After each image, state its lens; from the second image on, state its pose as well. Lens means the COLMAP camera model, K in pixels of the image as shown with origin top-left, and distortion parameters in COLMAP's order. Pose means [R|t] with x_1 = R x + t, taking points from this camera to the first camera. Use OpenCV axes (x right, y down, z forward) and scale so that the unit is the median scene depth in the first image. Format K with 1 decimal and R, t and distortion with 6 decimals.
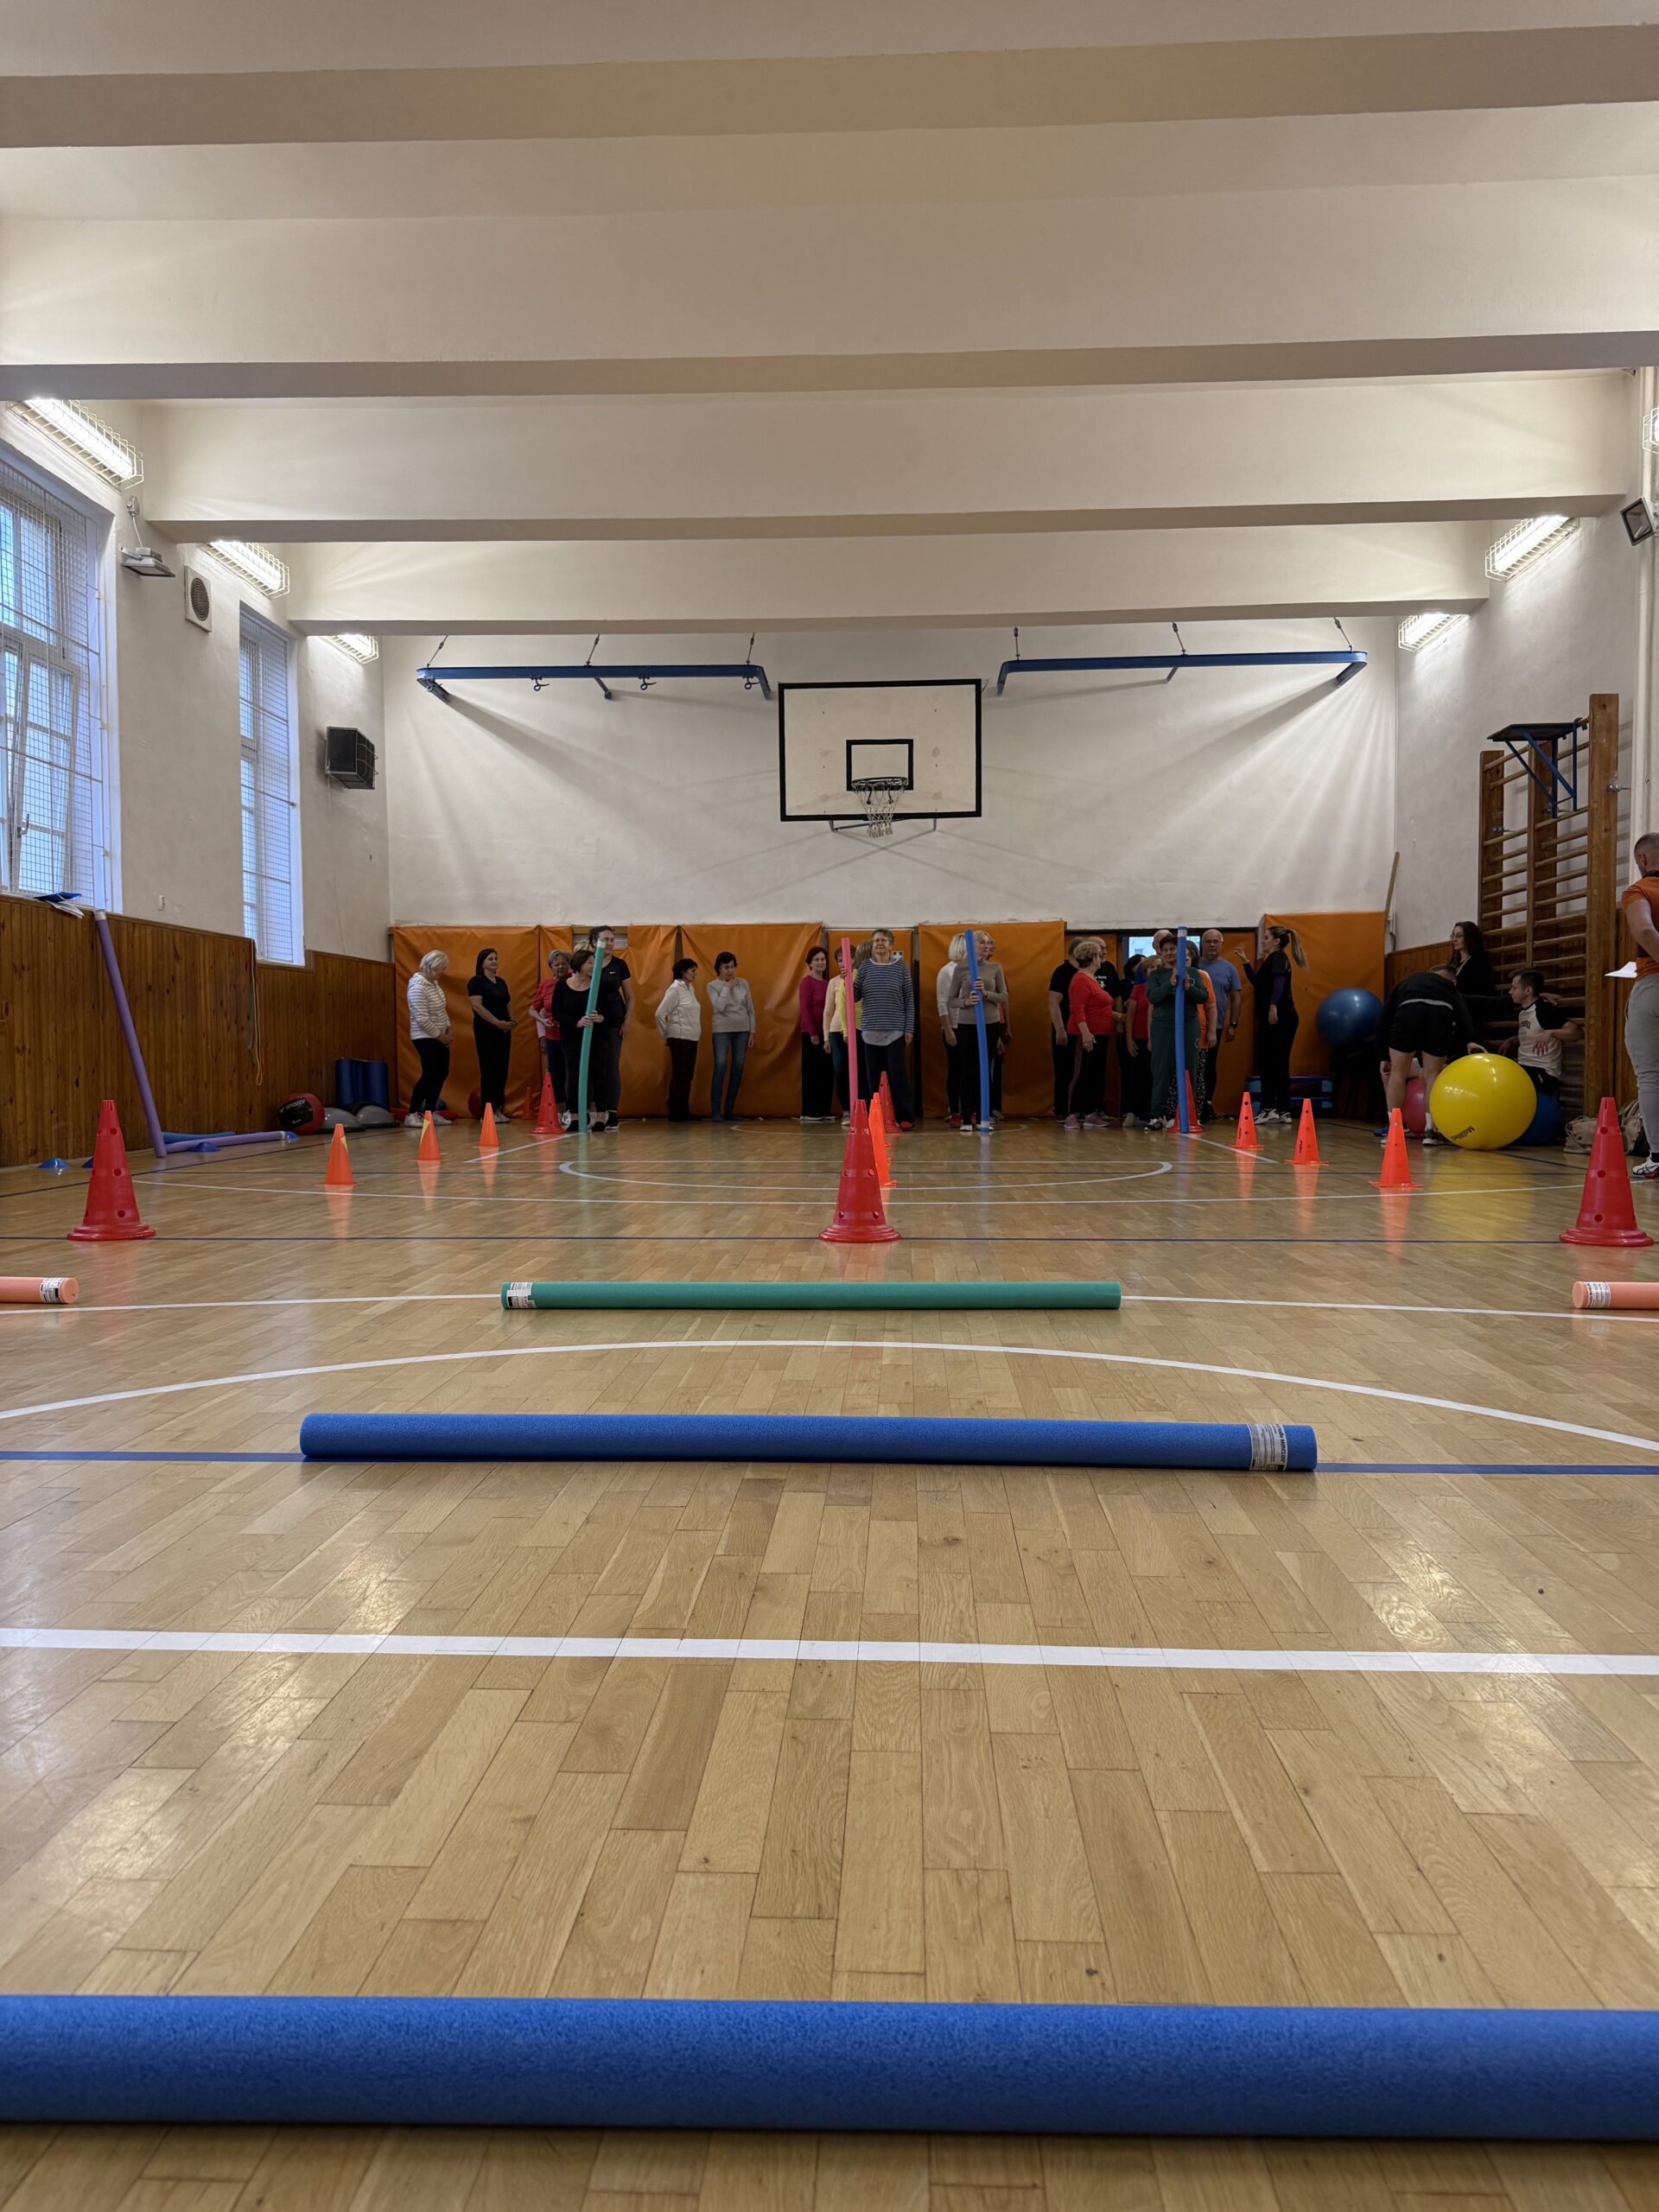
lens RADIAL K [[1547.5, 0, 816.2], [0, 1547.5, 1133.1], [0, 0, 1]] dist [0.055559, -0.070941]
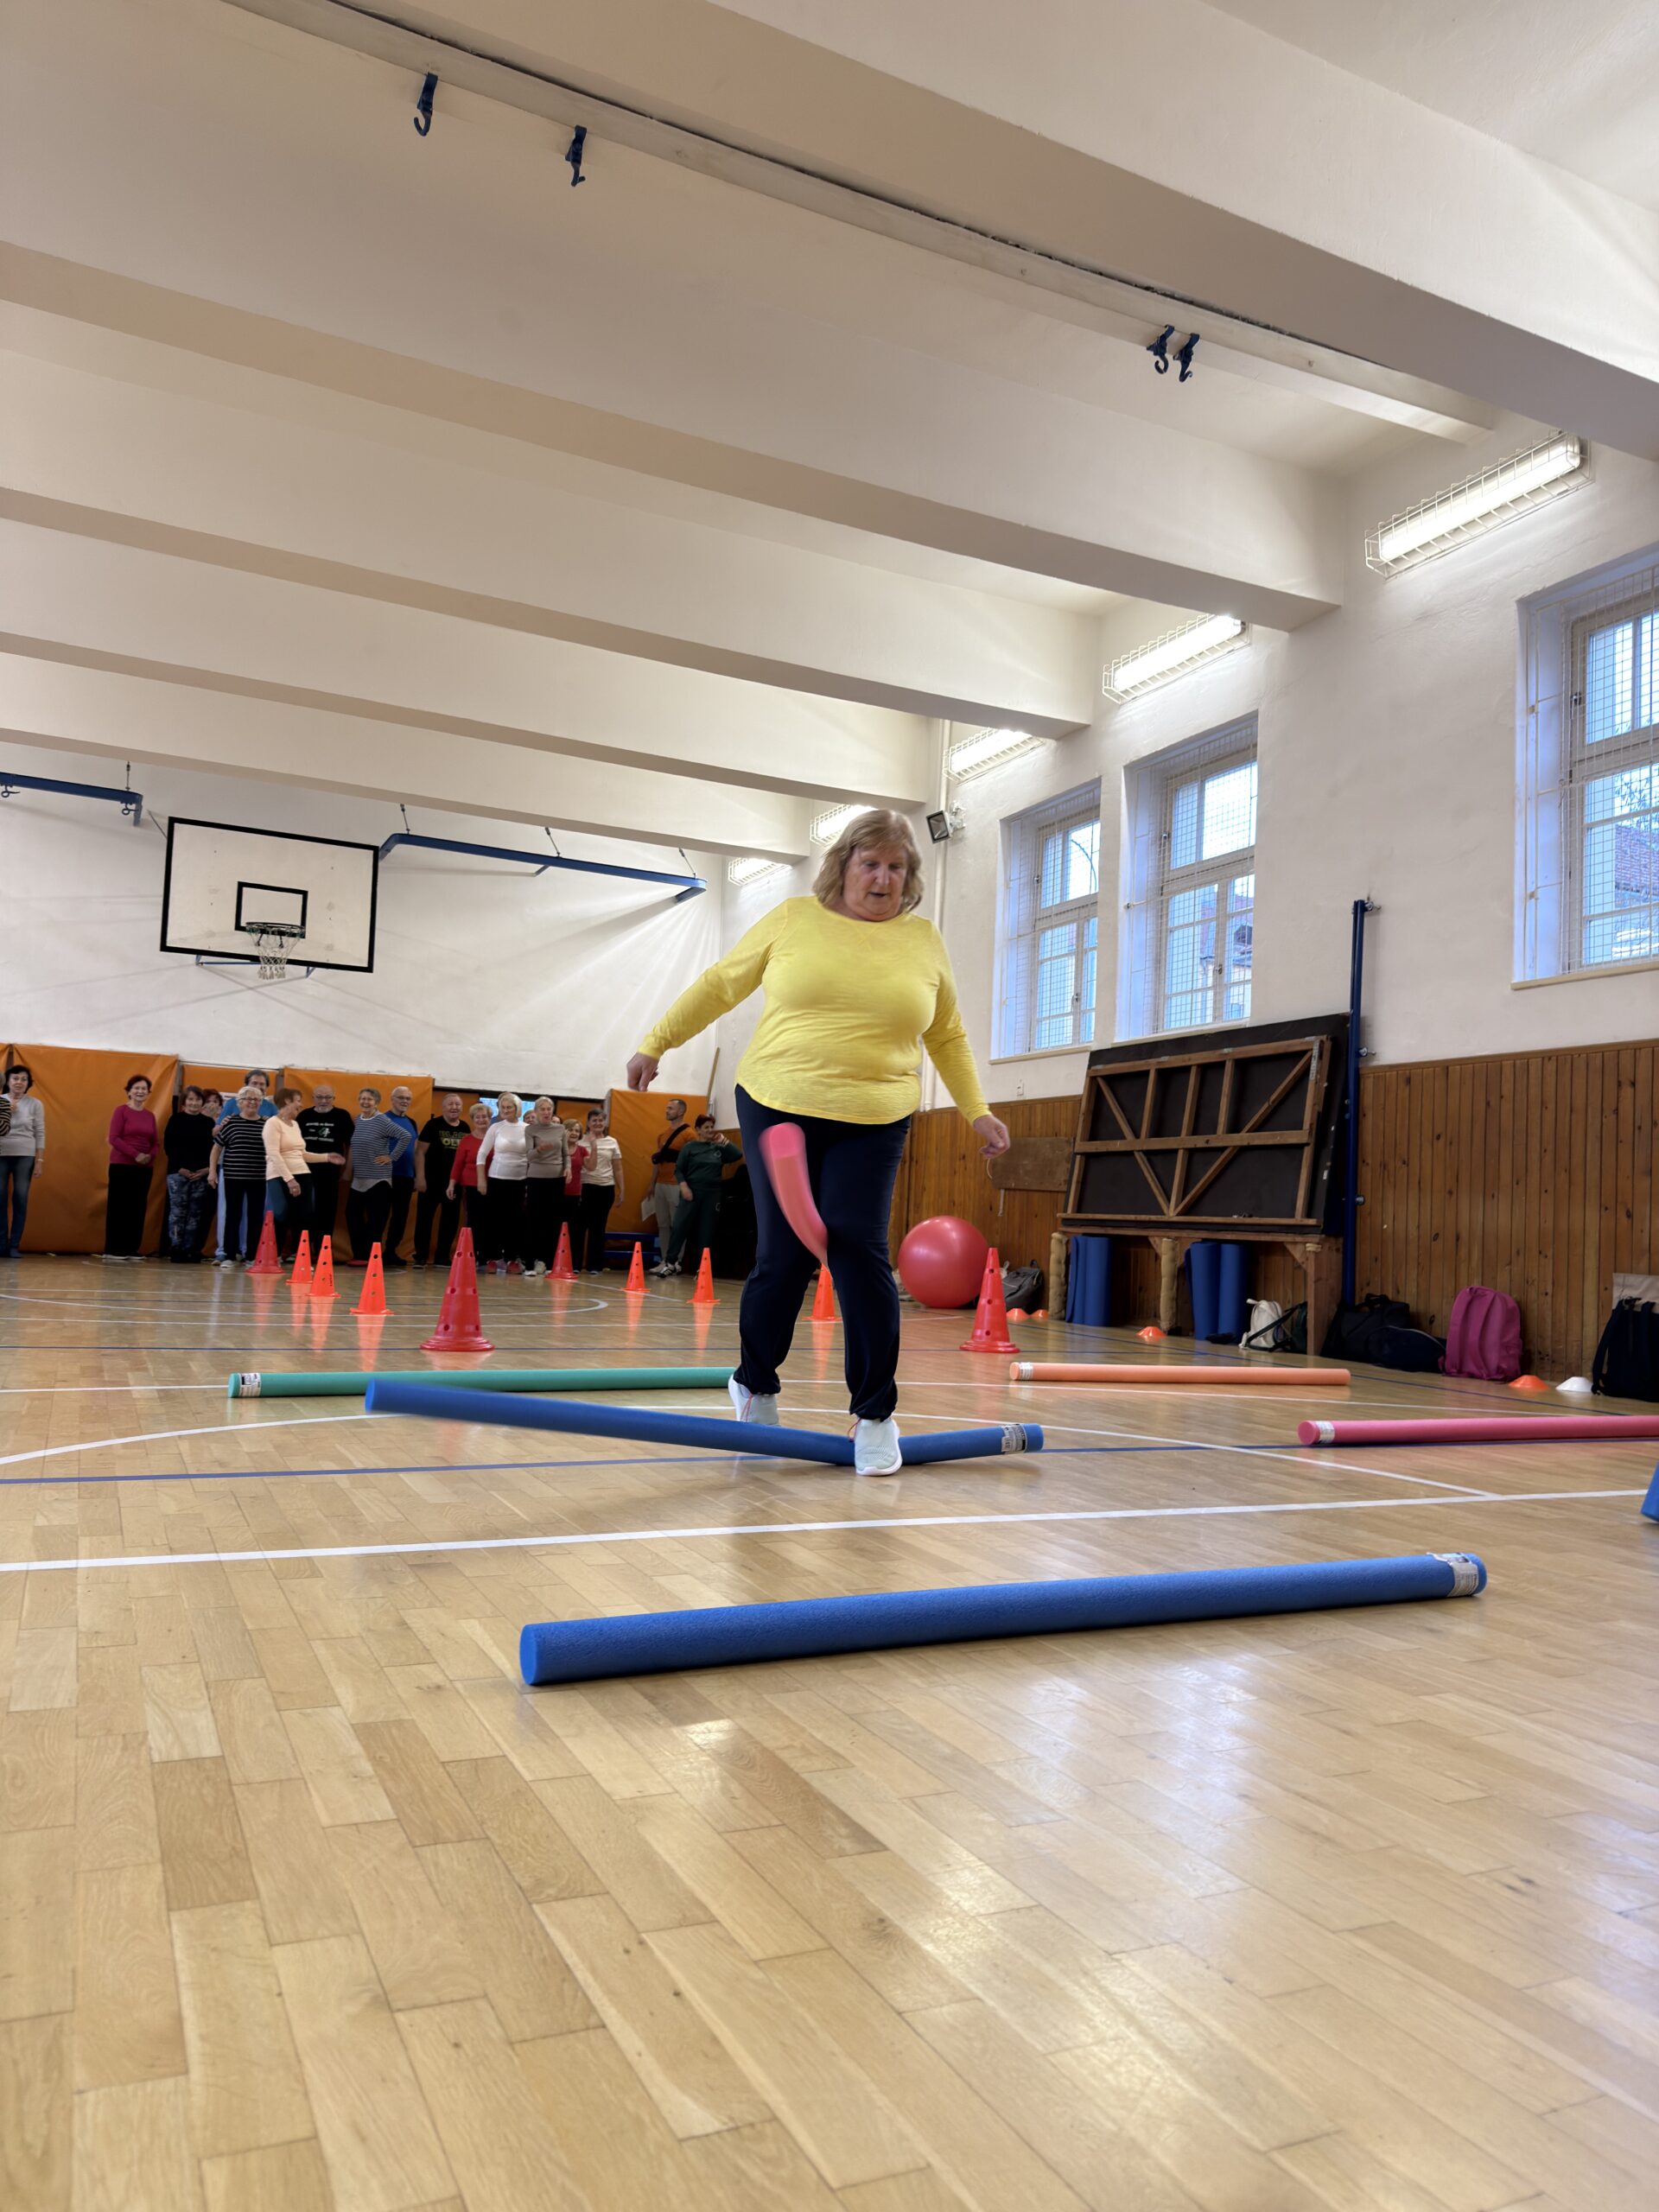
lens RADIAL K [[1547.5, 0, 837.2], [0, 1547.5, 1126.1], [0, 0, 1]] dist [0.055559, -0.070941]
pose [[0.873744, 0.075784, 0.480446, -0.116427], [-0.023915, 0.993286, -0.113186, 0.011171], [-0.485797, 0.087406, 0.869690, -0.062001]]
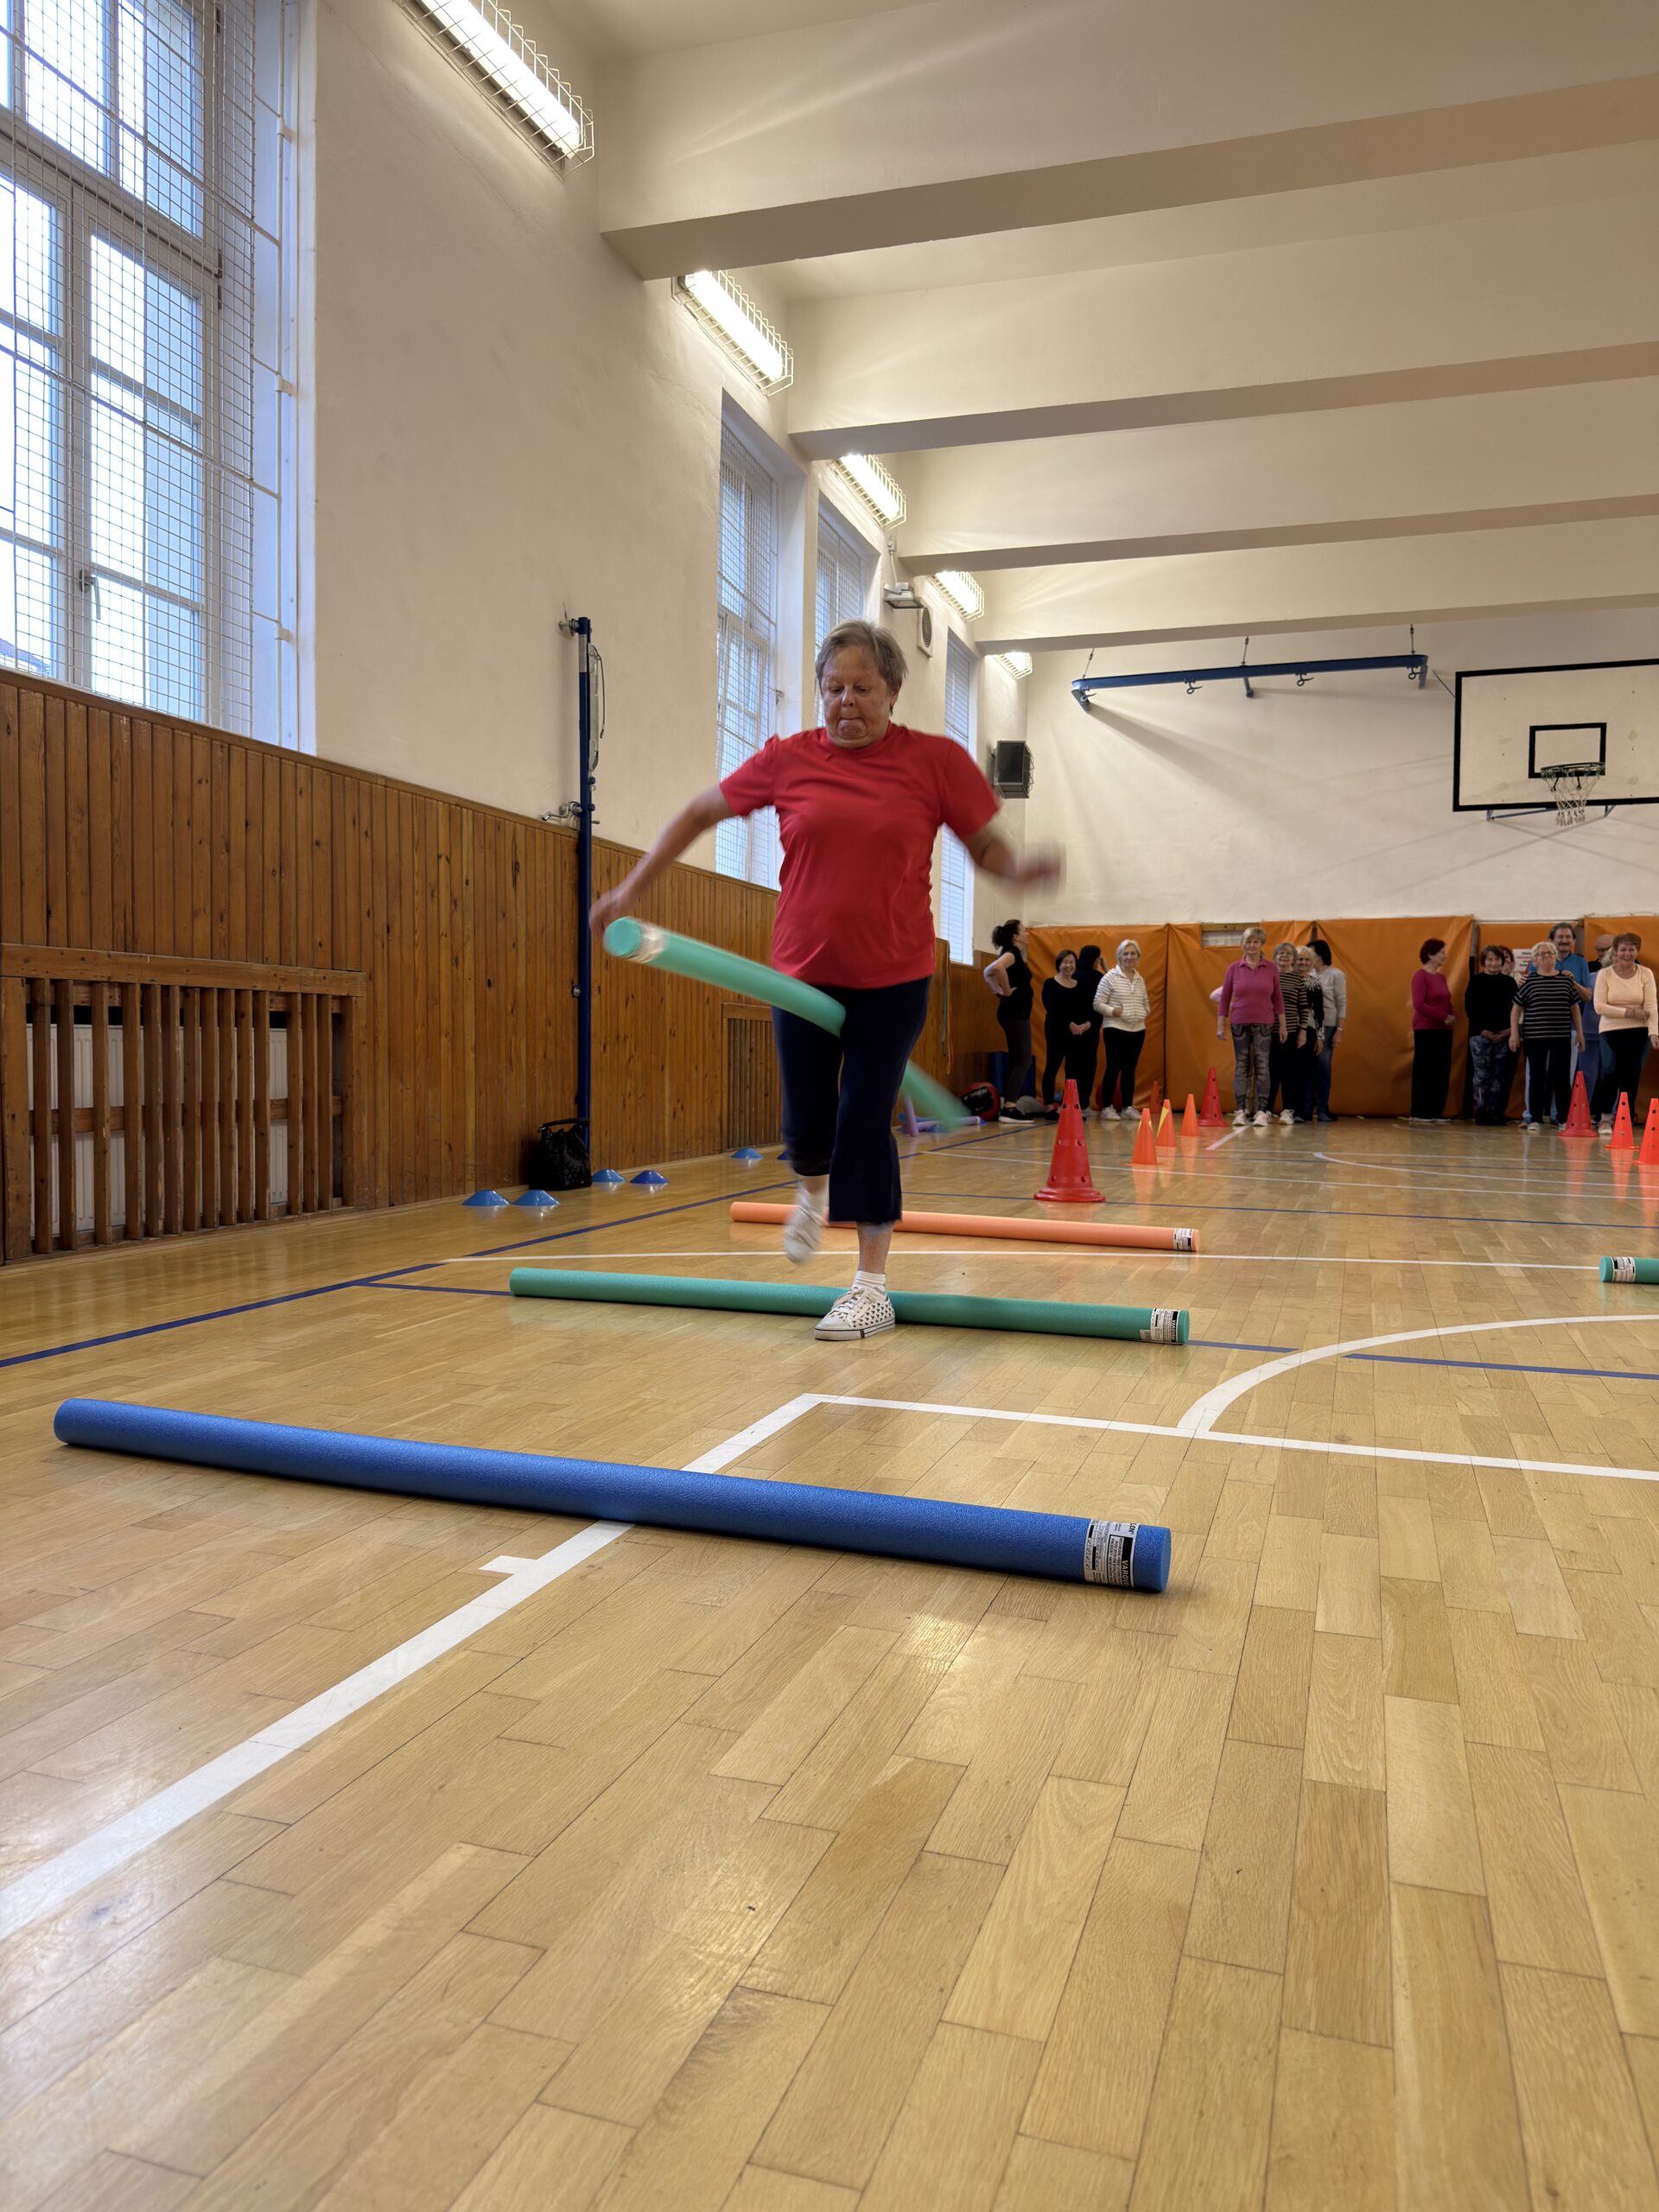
lens RADIAL K [[1547.5, 0, 832.1], [0, 1547.5, 1126.1], [0, 0, 1]] dist [0.055559, -0.070941]
pose [[0.962264, 0.027082, -0.270766, -0.128902], [-0.028210, 0.999602, -0.000276, 0.007635], [0.270651, 0.007903, 0.962645, -0.050253]]
